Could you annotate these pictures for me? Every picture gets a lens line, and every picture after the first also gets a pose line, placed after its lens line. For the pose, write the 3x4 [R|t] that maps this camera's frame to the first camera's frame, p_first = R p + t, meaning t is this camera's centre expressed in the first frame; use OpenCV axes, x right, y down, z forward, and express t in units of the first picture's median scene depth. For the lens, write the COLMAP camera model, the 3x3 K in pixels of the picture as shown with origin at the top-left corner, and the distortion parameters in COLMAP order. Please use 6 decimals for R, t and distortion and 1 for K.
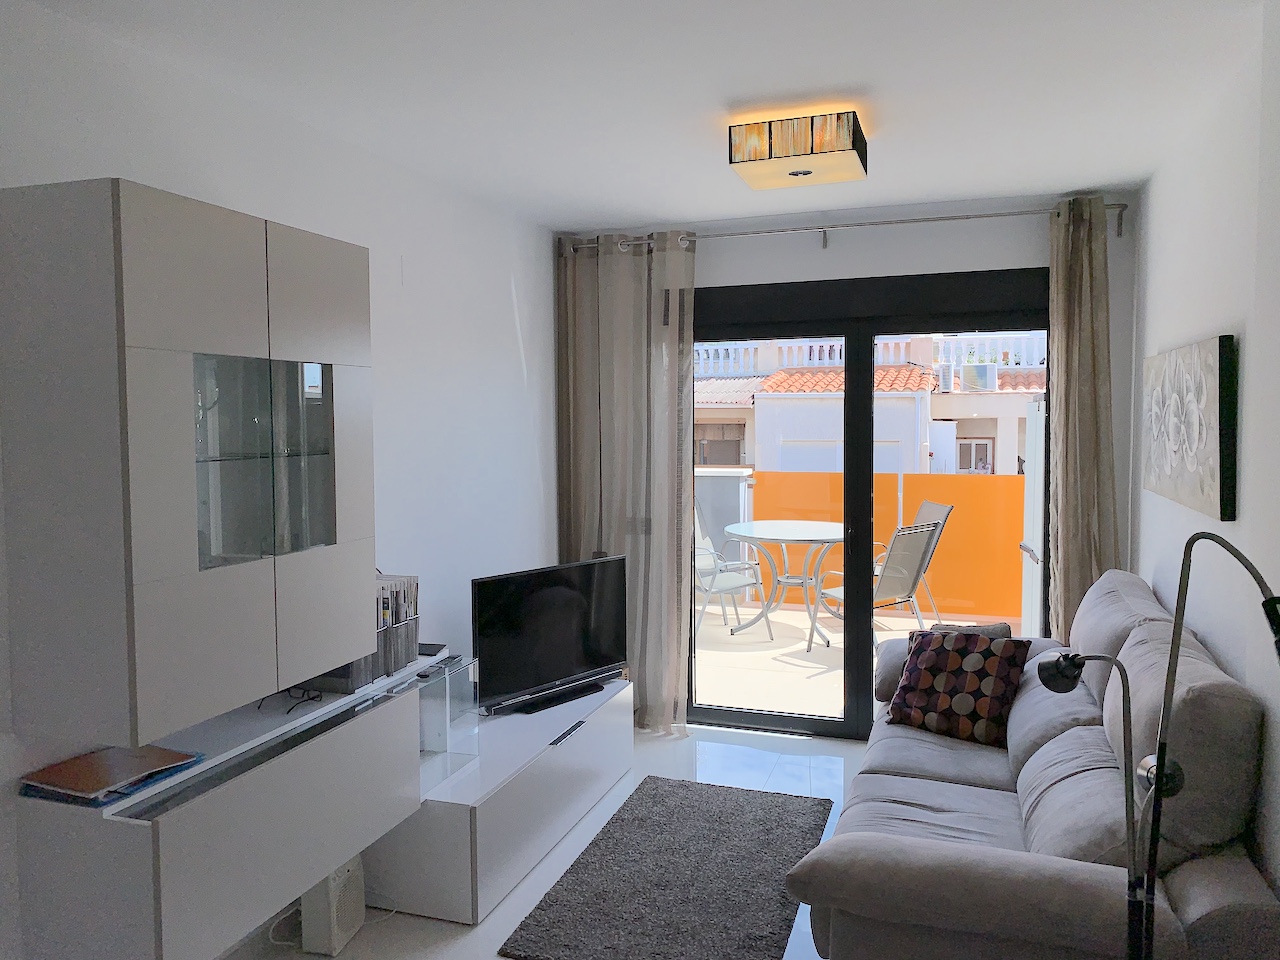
lens RADIAL K [[974.1, 0, 636.9], [0, 974.1, 467.9], [0, 0, 1]] dist [0.006962, -0.037649]
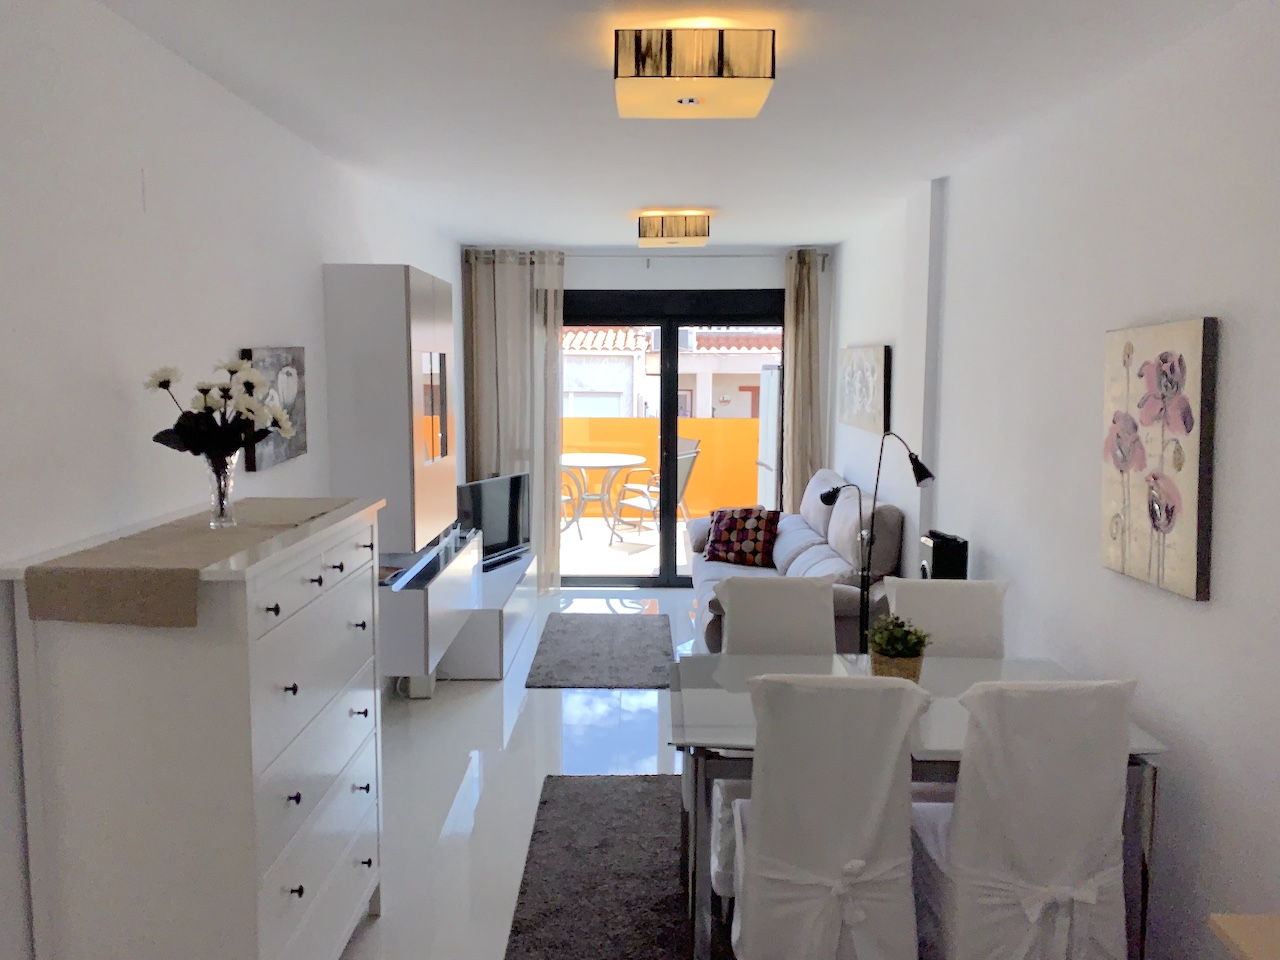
lens RADIAL K [[974.1, 0, 639.4], [0, 974.1, 483.2], [0, 0, 1]] dist [0.006962, -0.037649]
pose [[0.944726, -0.027614, 0.326697, -0.376823], [0.005387, 0.997620, 0.068746, 0.006966], [-0.327818, -0.063186, 0.942626, -0.521805]]
